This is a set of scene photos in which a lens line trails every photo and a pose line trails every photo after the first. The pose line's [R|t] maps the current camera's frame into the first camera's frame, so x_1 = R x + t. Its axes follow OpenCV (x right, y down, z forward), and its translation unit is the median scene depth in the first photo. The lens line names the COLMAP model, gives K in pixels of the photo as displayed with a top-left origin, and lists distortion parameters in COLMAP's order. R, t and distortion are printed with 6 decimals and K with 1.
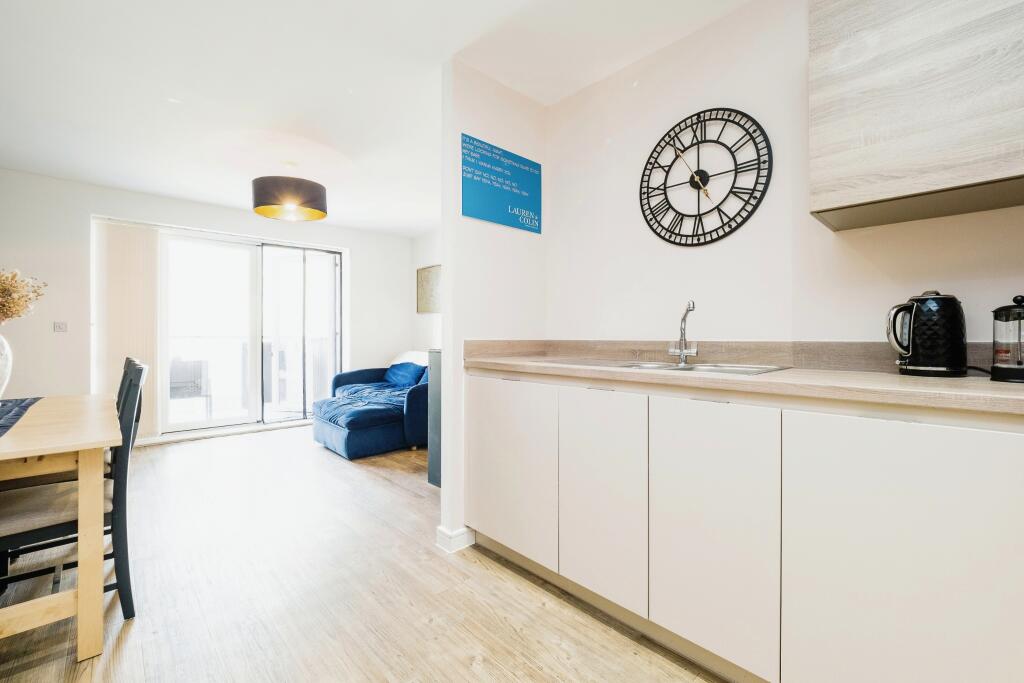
lens RADIAL K [[436.0, 0, 512.0], [0, 436.0, 341.5], [0, 0, 1]] dist [-0.002409, -0.000259]
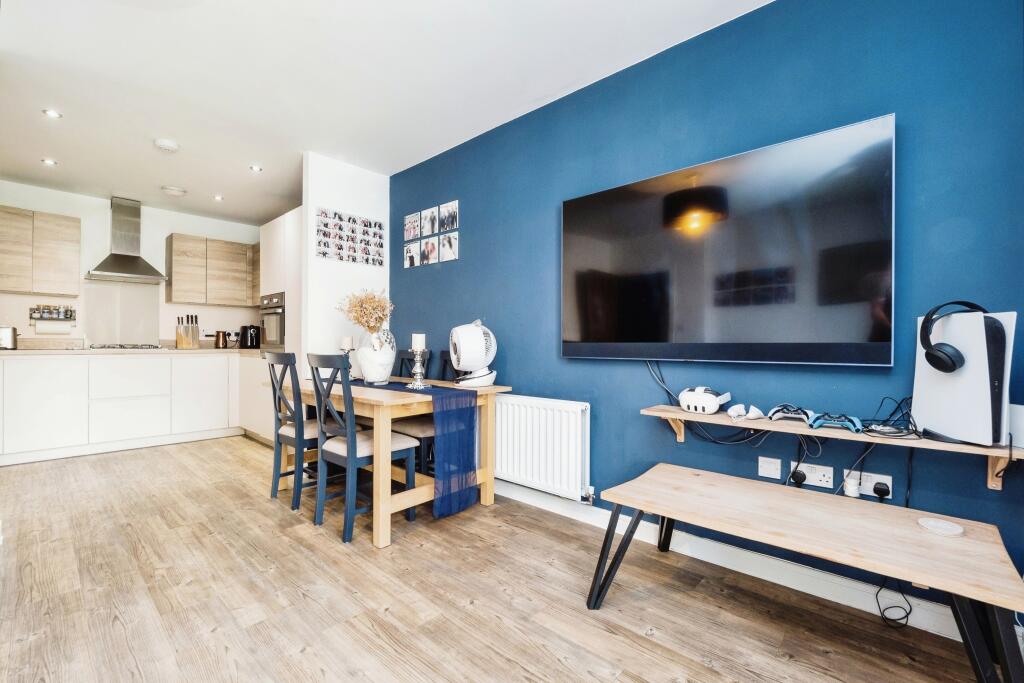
lens RADIAL K [[442.5, 0, 512.0], [0, 442.5, 341.5], [0, 0, 1]] dist [-0.000950, -0.000456]
pose [[-0.996491, -0.001817, -0.083675, -0.712982], [-0.001876, 0.999998, 0.000626, 0.004543], [0.083674, 0.000781, -0.996493, 1.204910]]
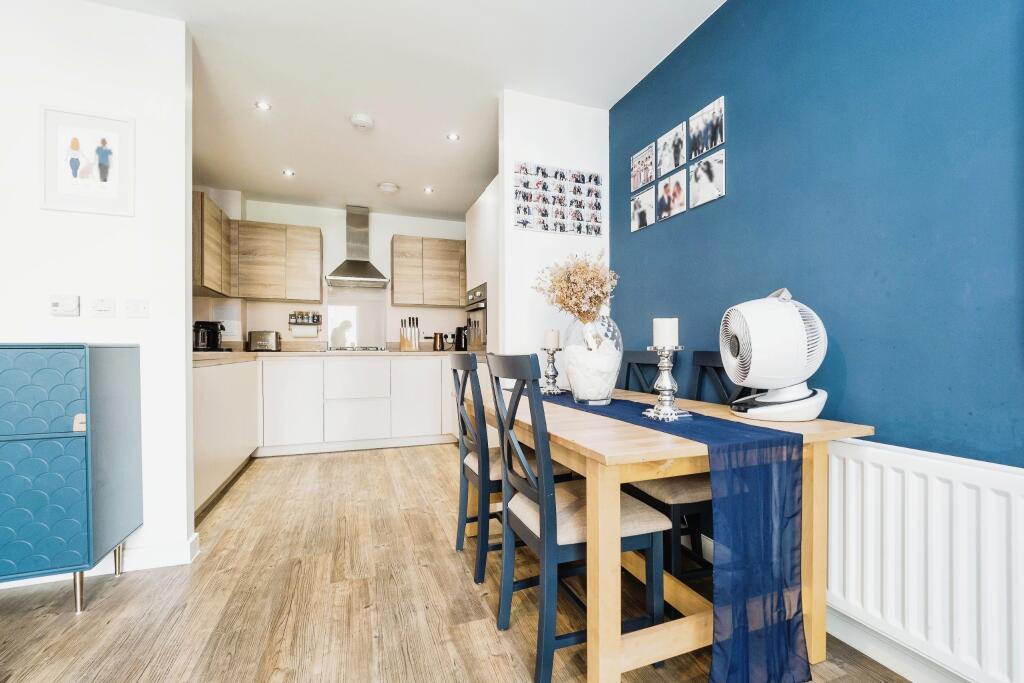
lens RADIAL K [[440.2, 0, 513.8], [0, 440.2, 350.0], [0, 0, 1]] dist [-0.002509, -0.000430]
pose [[-0.923007, 0.003170, 0.384771, -0.651044], [0.007068, 0.999937, 0.008718, 0.016116], [-0.384719, 0.010767, -0.922971, 0.905299]]
